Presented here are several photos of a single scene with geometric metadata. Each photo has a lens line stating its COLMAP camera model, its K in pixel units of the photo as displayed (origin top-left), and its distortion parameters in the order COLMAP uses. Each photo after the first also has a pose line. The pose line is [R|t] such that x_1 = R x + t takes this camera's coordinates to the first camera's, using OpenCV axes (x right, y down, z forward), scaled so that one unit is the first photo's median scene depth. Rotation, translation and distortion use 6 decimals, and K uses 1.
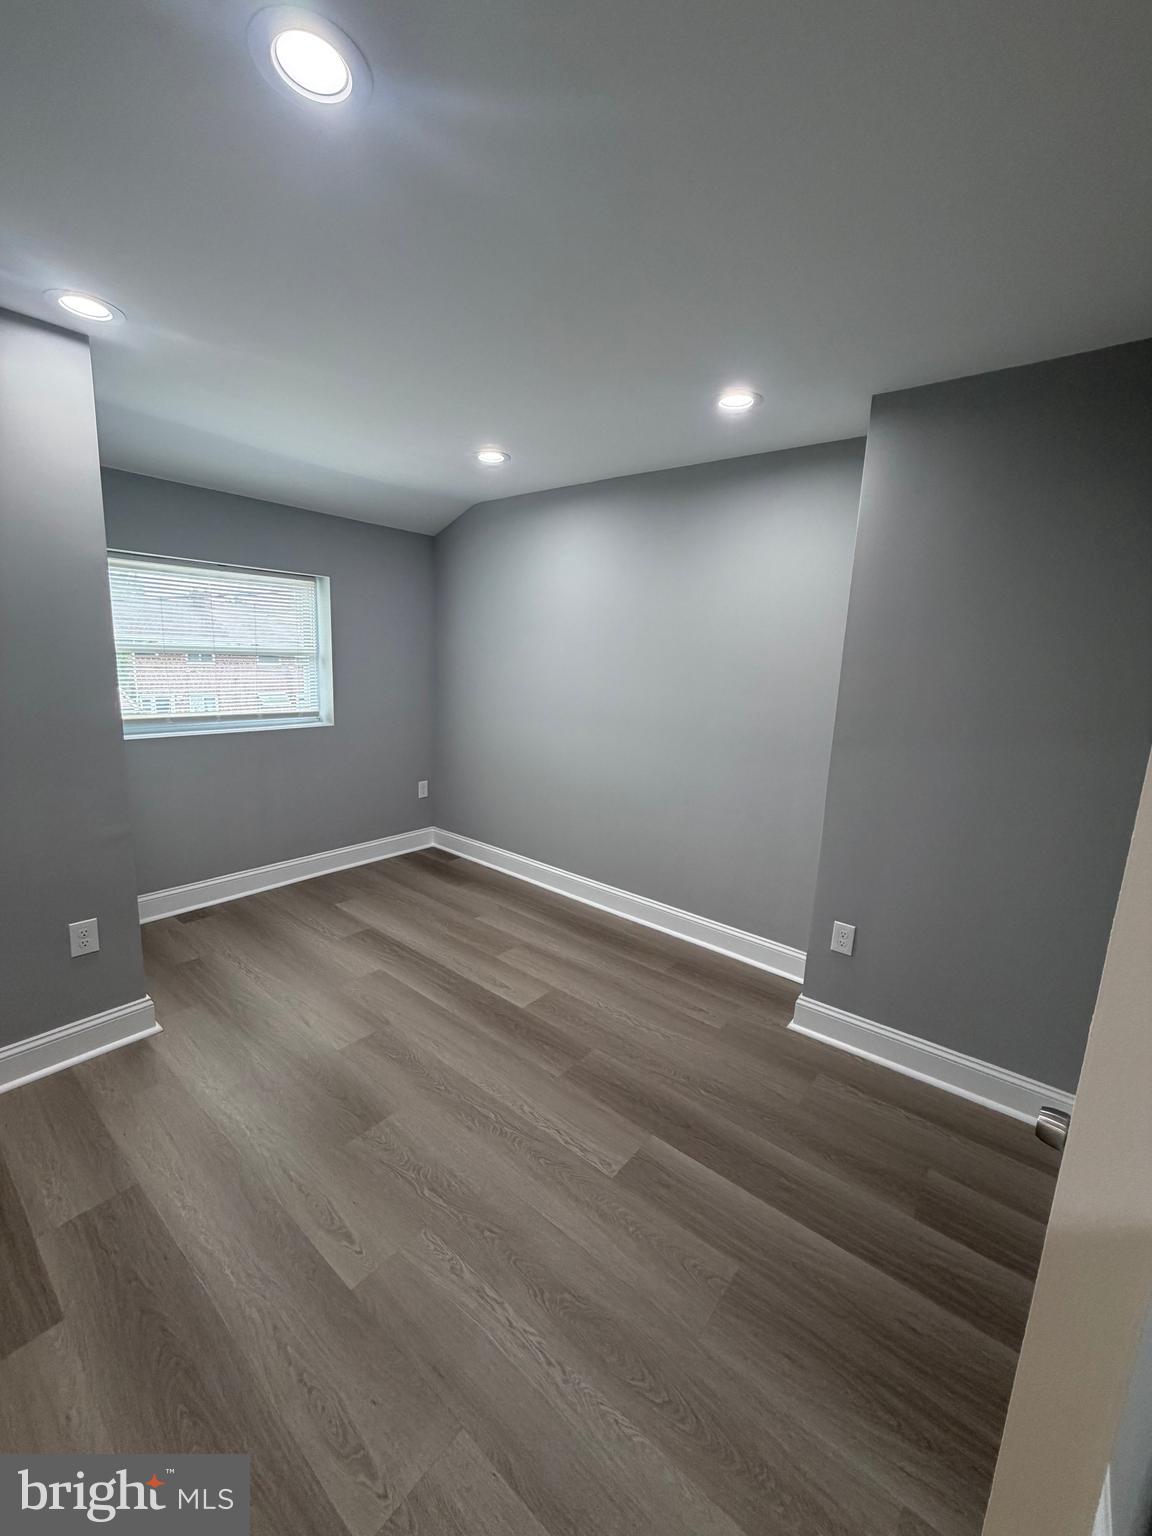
lens RADIAL K [[613.2, 0, 576.5], [0, 613.2, 763.8], [0, 0, 1]] dist [-0.000014, 0.000757]
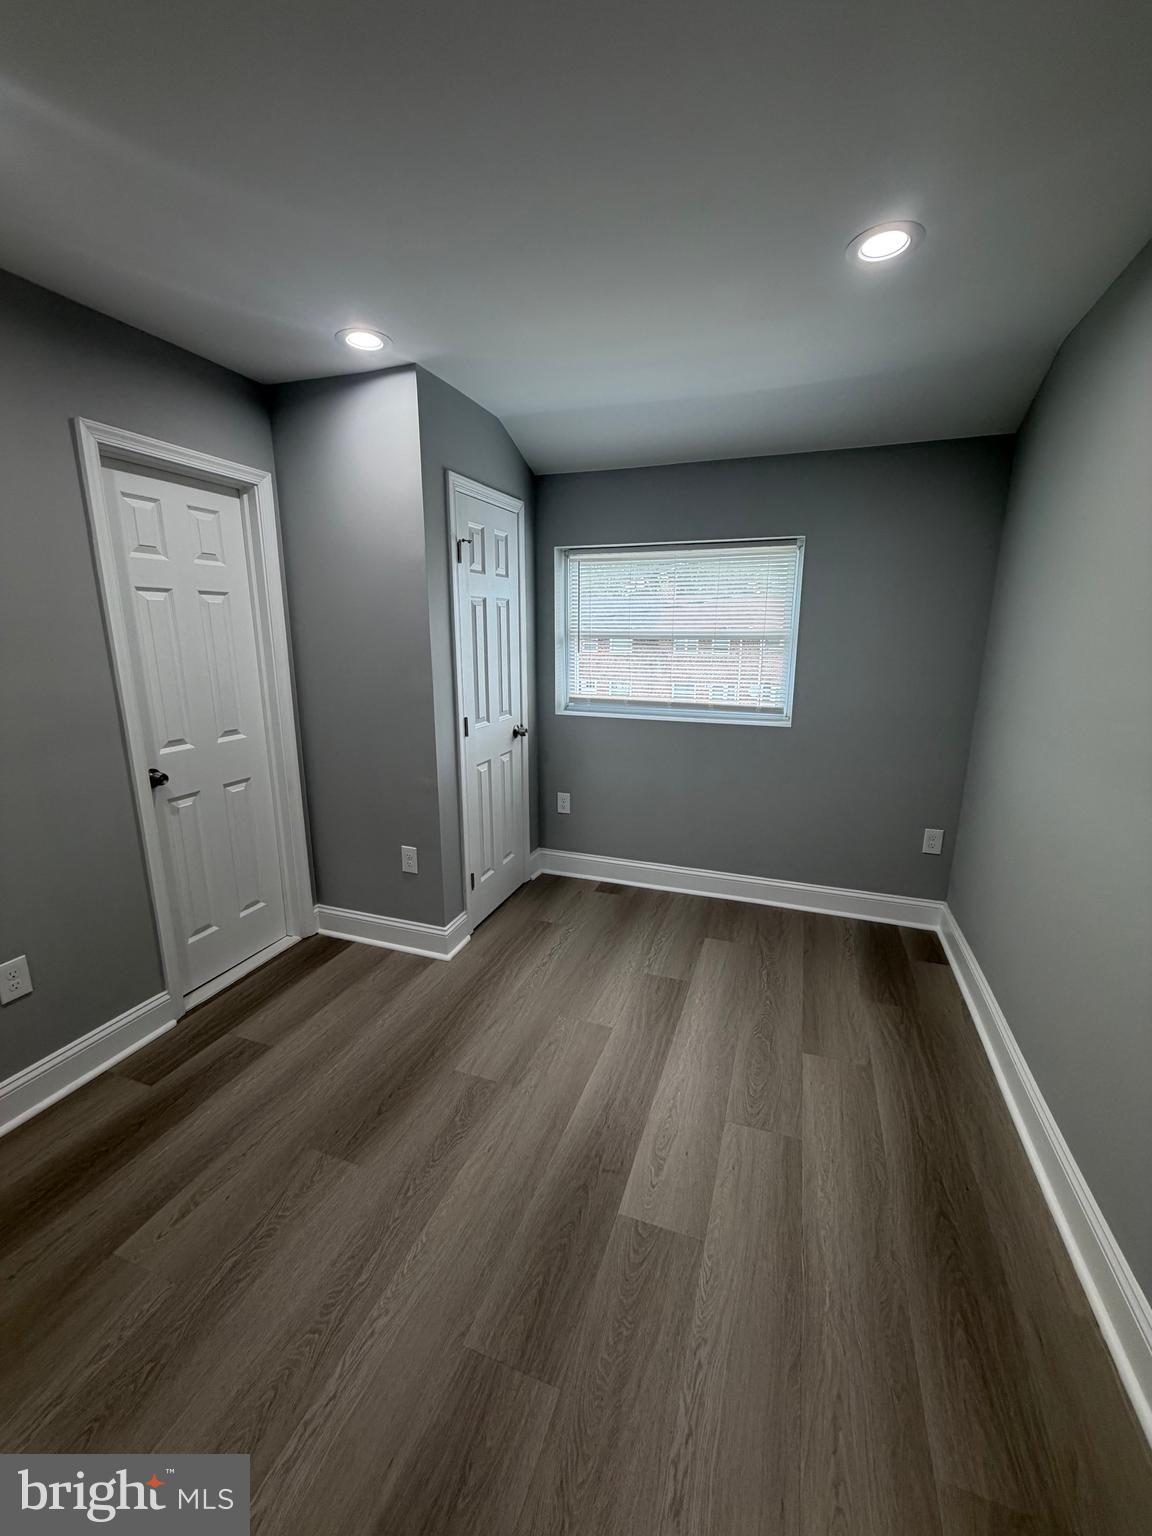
lens RADIAL K [[613.2, 0, 570.9], [0, 613.2, 763.8], [0, 0, 1]] dist [-0.000014, 0.000757]
pose [[0.325817, 0.163935, -0.931112, 0.452231], [-0.158251, 0.980414, 0.117240, -0.112856], [0.932095, 0.109150, 0.345378, 0.829881]]
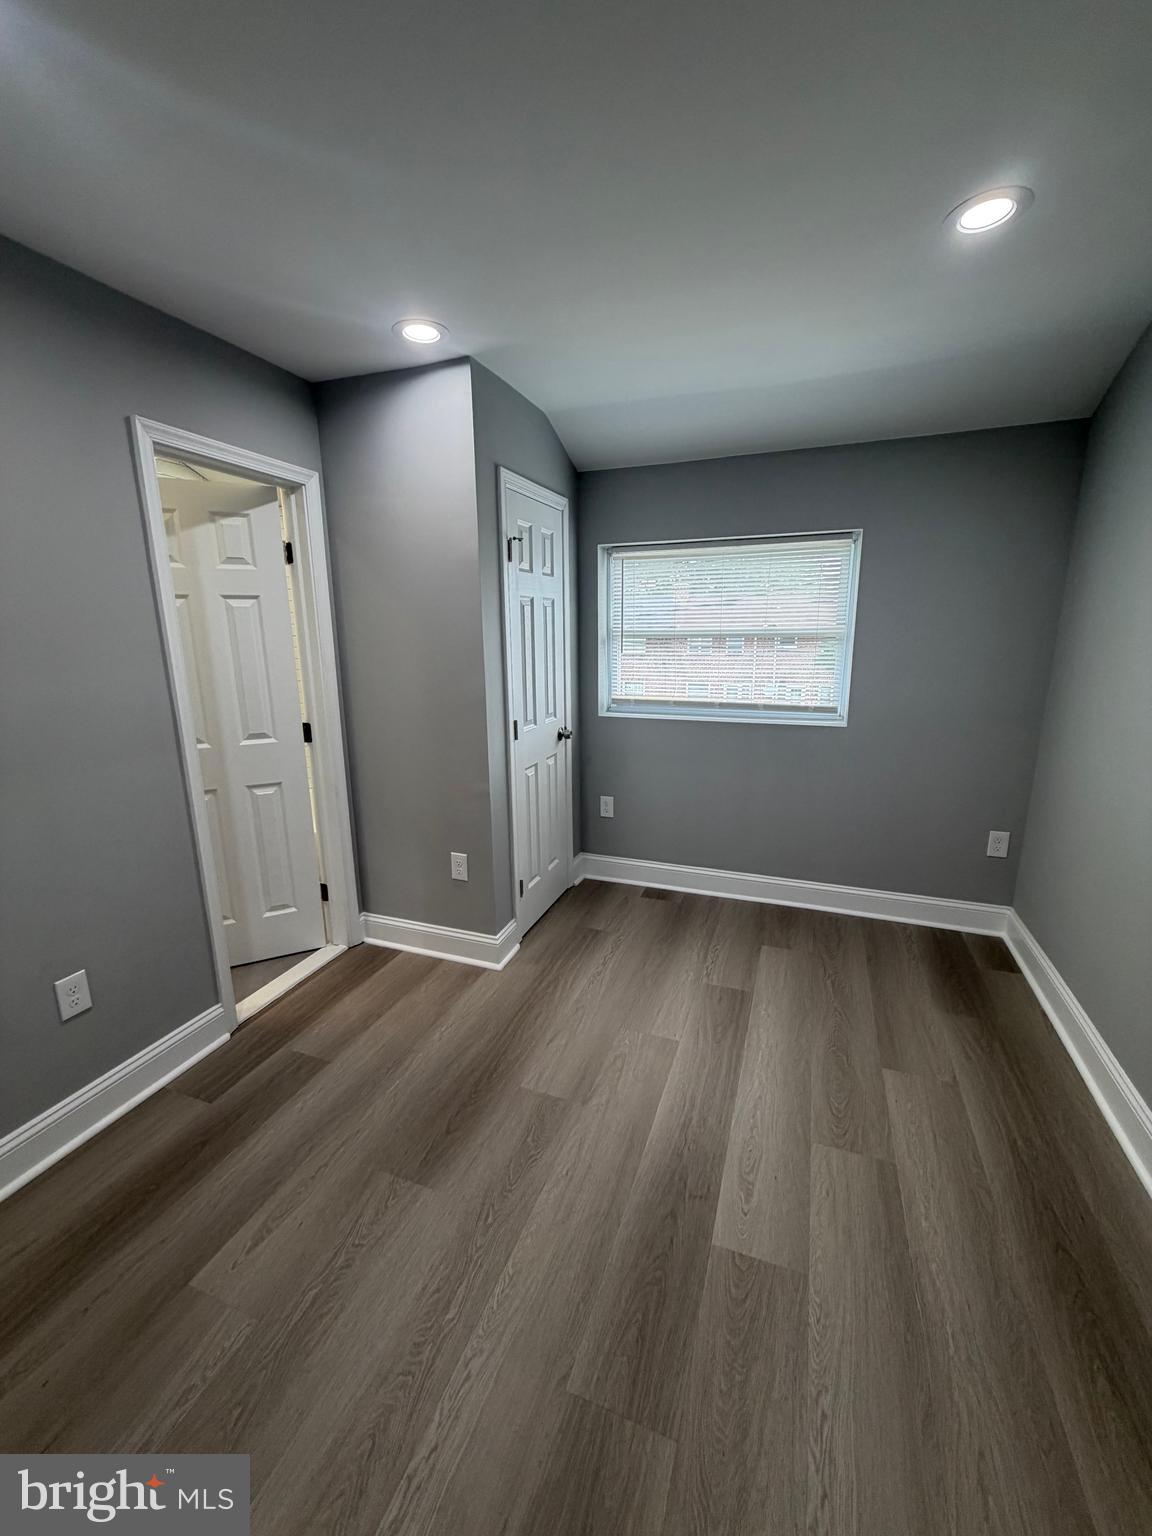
lens RADIAL K [[613.2, 0, 572.2], [0, 613.2, 763.9], [0, 0, 1]] dist [-0.000014, 0.000757]
pose [[0.311400, 0.160044, -0.936705, 0.392113], [-0.147830, 0.981874, 0.118616, -0.101133], [0.938710, 0.101536, 0.329415, 0.764552]]
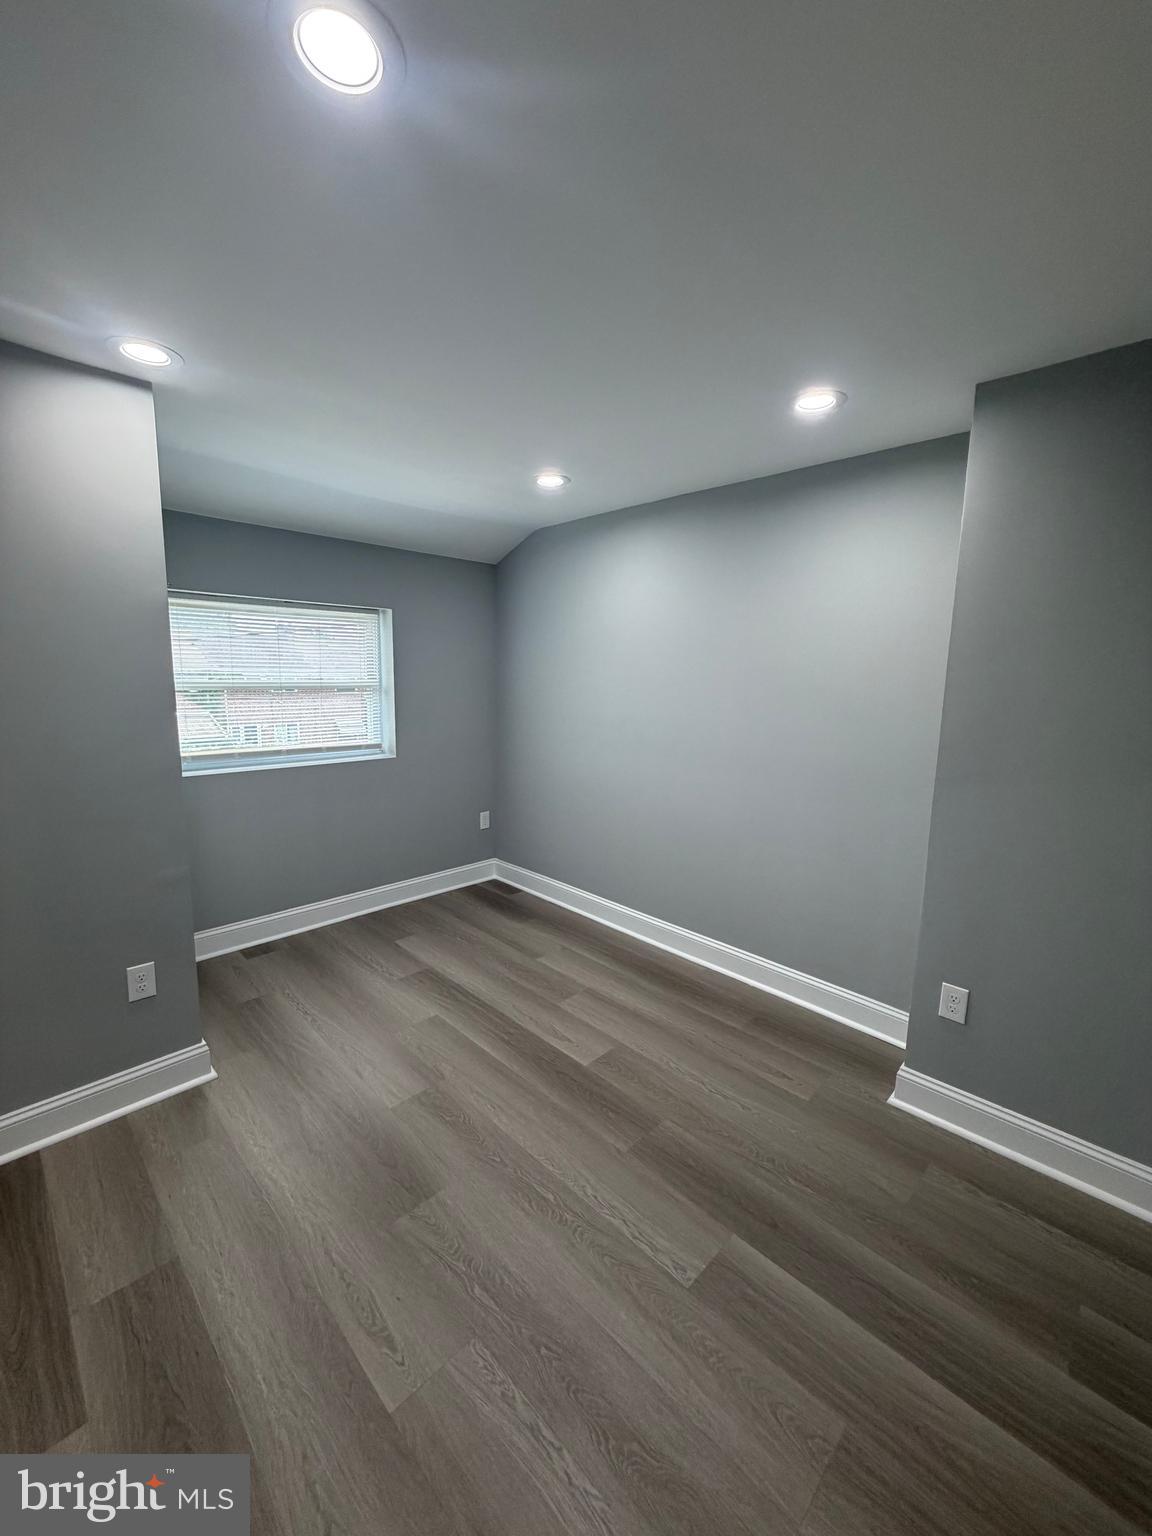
lens RADIAL K [[613.2, 0, 577.7], [0, 613.2, 764.1], [0, 0, 1]] dist [-0.000014, 0.000757]
pose [[0.994533, -0.008722, -0.104060, 0.000389], [0.005211, 0.999410, -0.033959, -0.028087], [0.104295, 0.033231, 0.993991, 0.079477]]
